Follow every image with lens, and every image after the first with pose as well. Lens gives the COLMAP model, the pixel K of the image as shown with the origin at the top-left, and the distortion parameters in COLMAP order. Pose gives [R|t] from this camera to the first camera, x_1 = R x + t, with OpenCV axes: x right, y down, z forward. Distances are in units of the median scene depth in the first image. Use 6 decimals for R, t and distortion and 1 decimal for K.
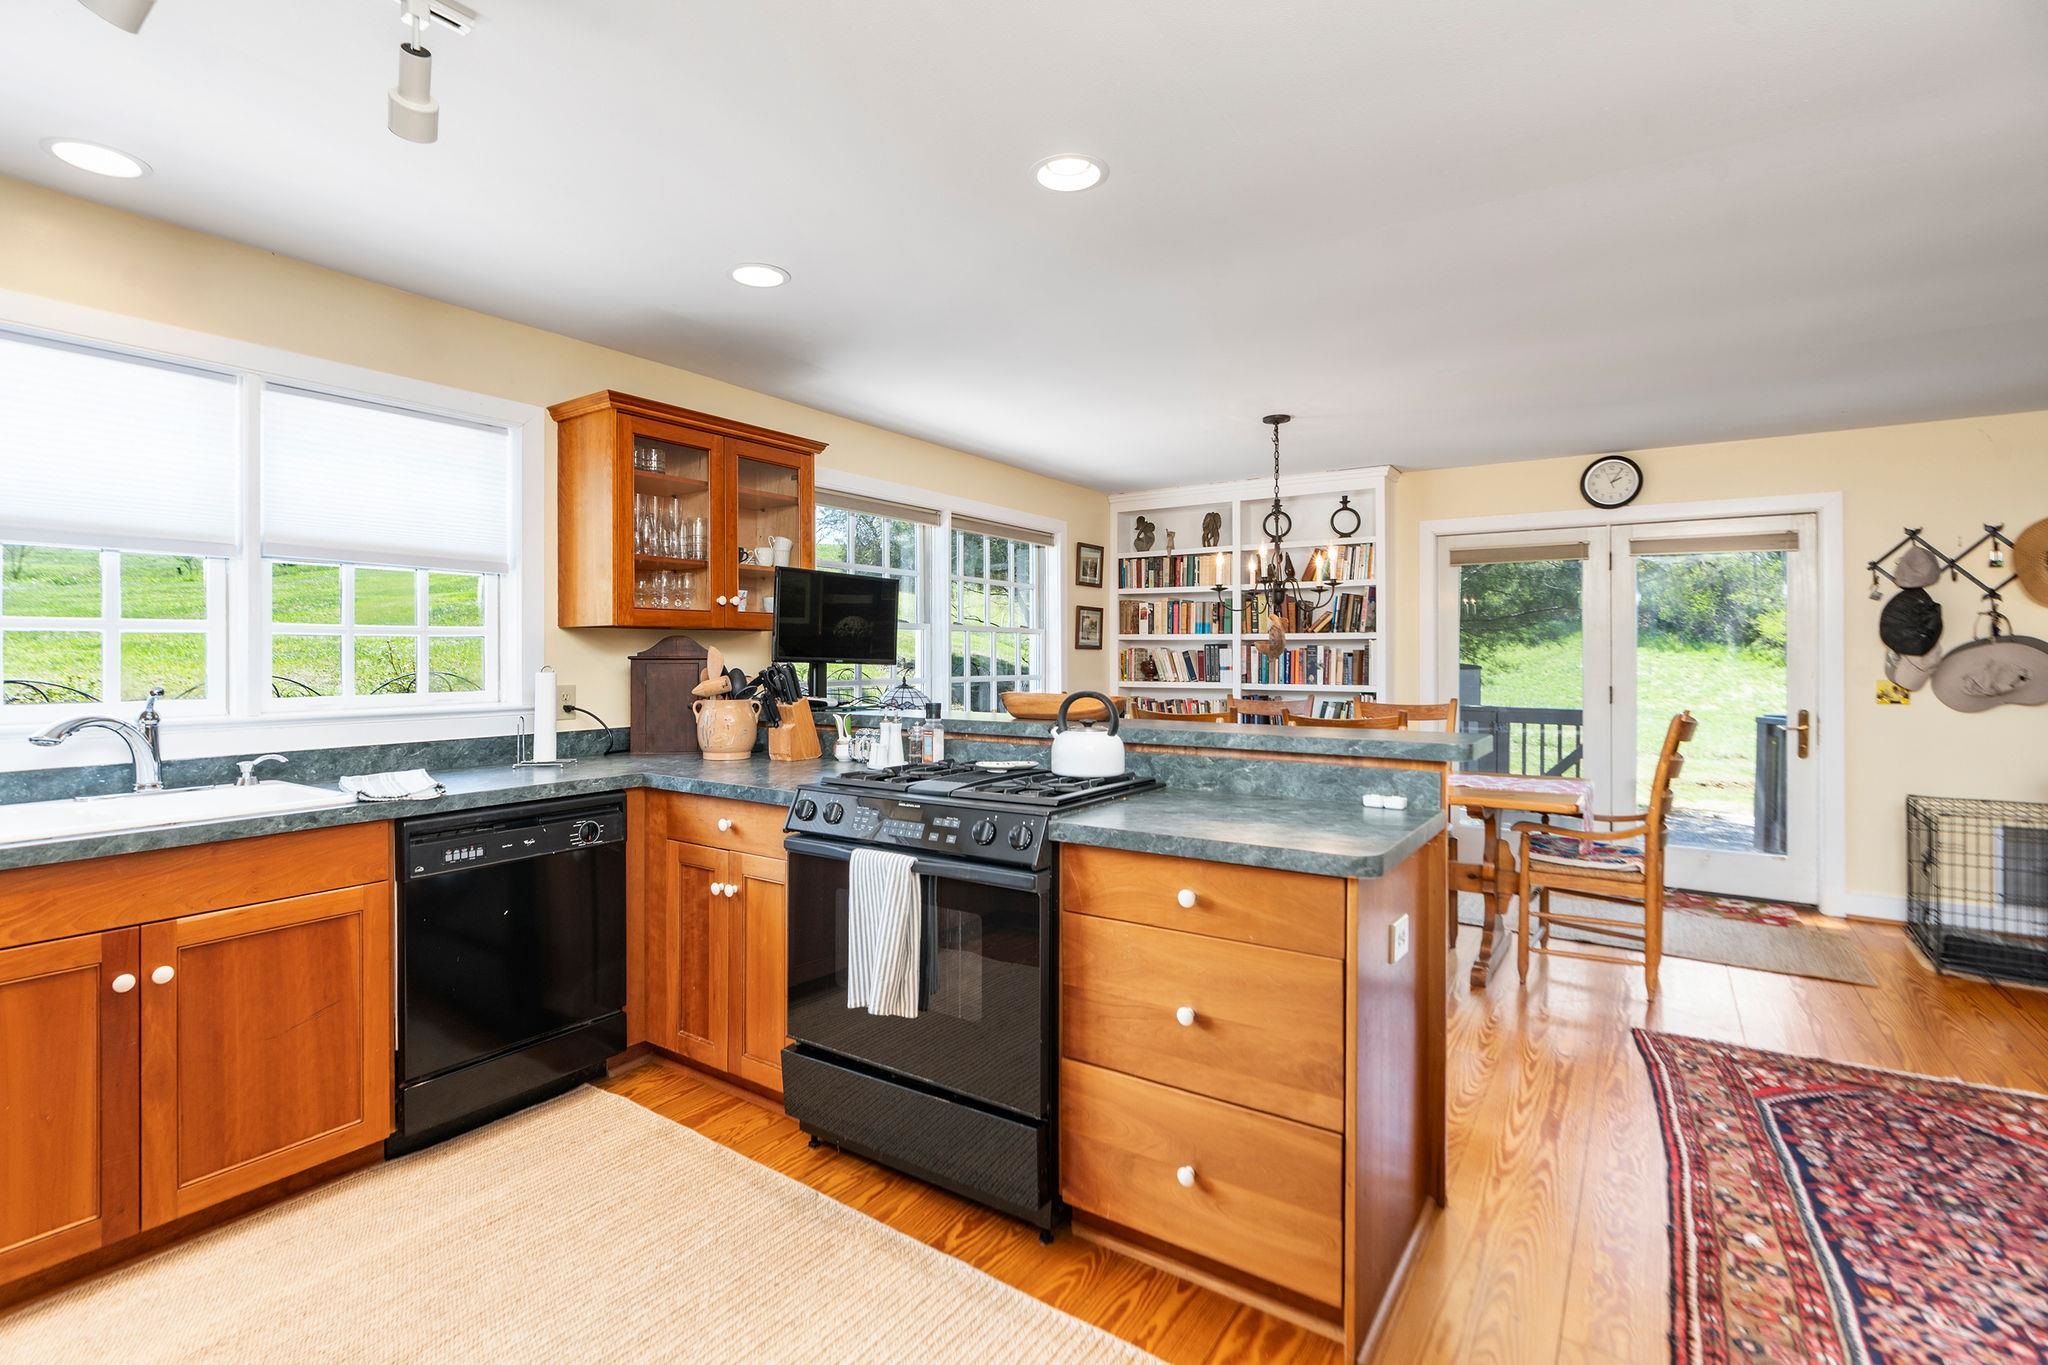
lens RADIAL K [[949.0, 0, 997.1], [0, 949.0, 648.8], [0, 0, 1]] dist [-0.026816, 0.011175]
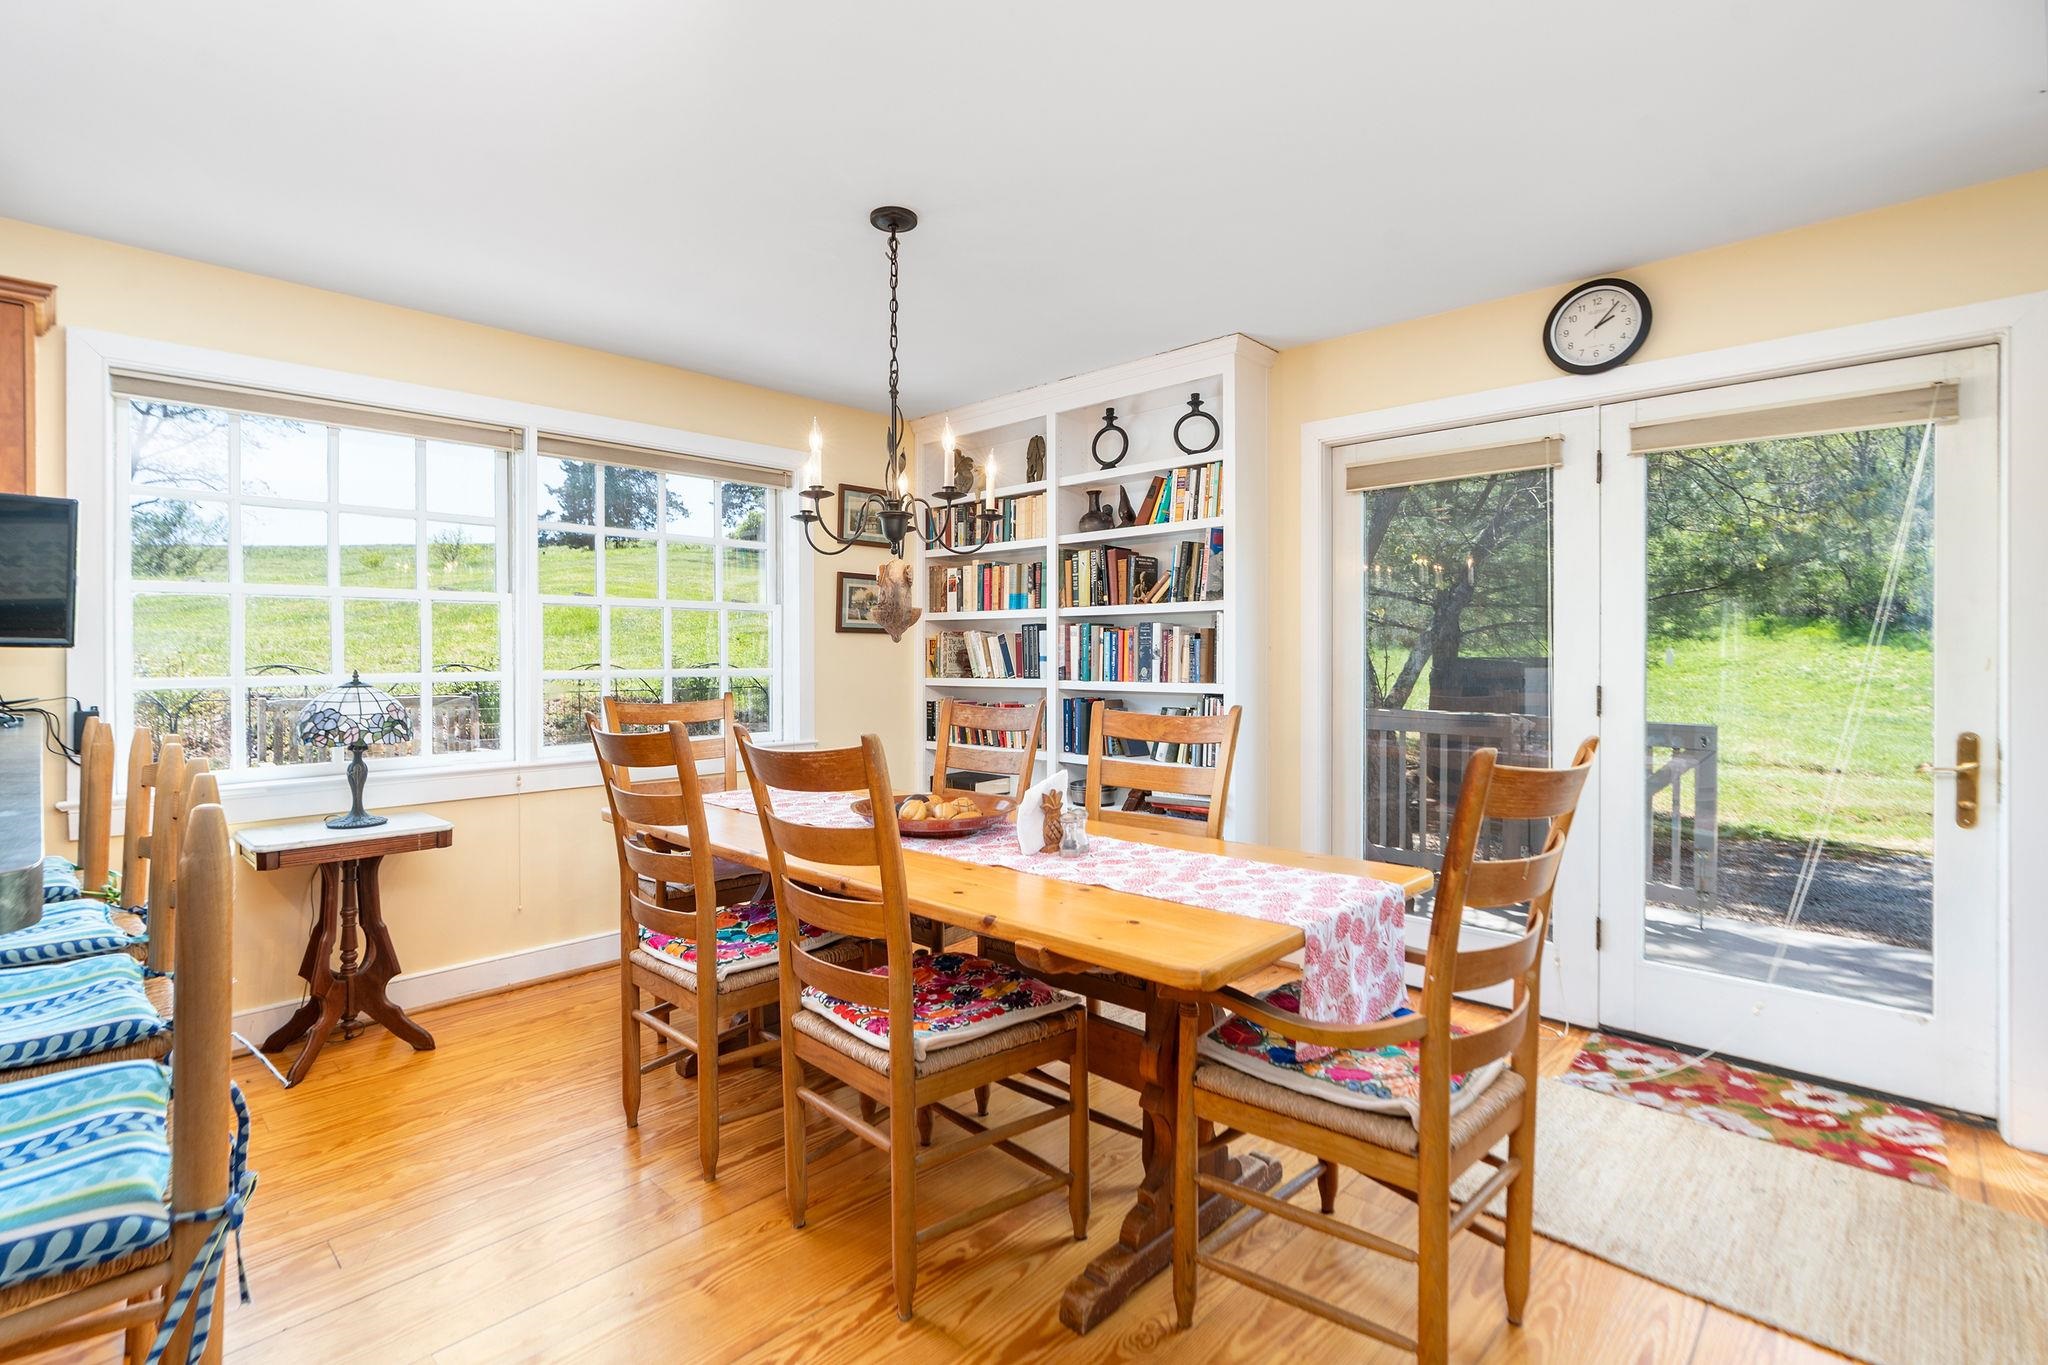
lens RADIAL K [[951.4, 0, 1003.4], [0, 951.4, 653.5], [0, 0, 1]] dist [-0.026181, 0.010466]
pose [[0.986459, -0.003954, -0.163961, 0.347118], [0.004920, 0.999973, 0.005490, 0.013611], [0.163934, -0.006222, 0.986452, 0.333939]]
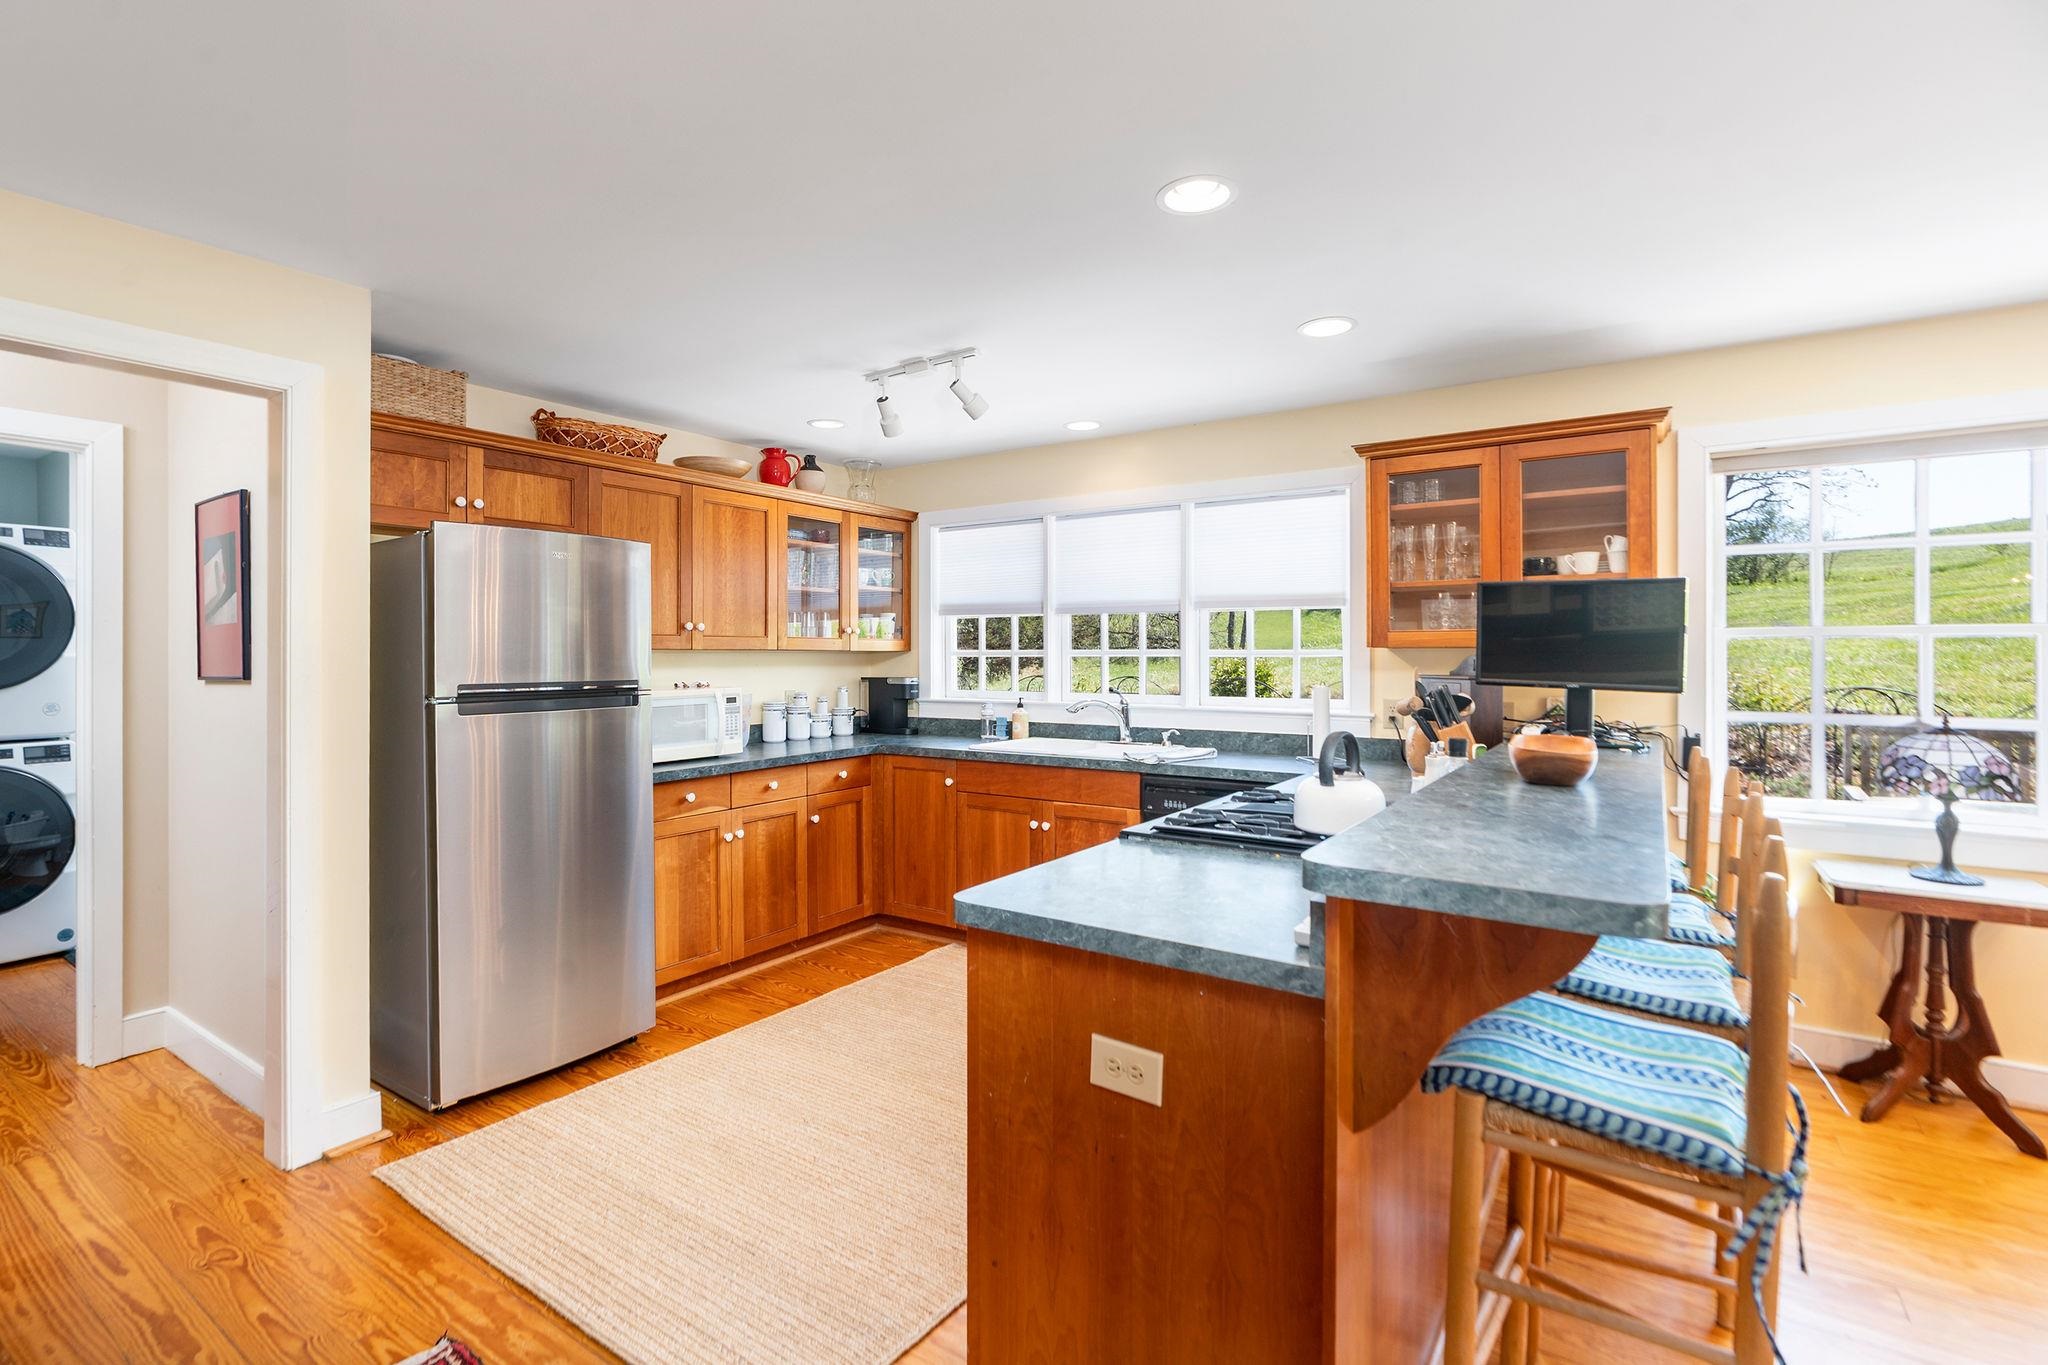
lens RADIAL K [[951.4, 0, 1003.4], [0, 951.4, 653.5], [0, 0, 1]] dist [-0.026181, 0.010466]
pose [[0.000096, -0.004746, -0.999989, 0.395624], [0.004365, 0.999979, -0.004746, -0.007406], [0.999990, -0.004364, 0.000117, 0.298045]]
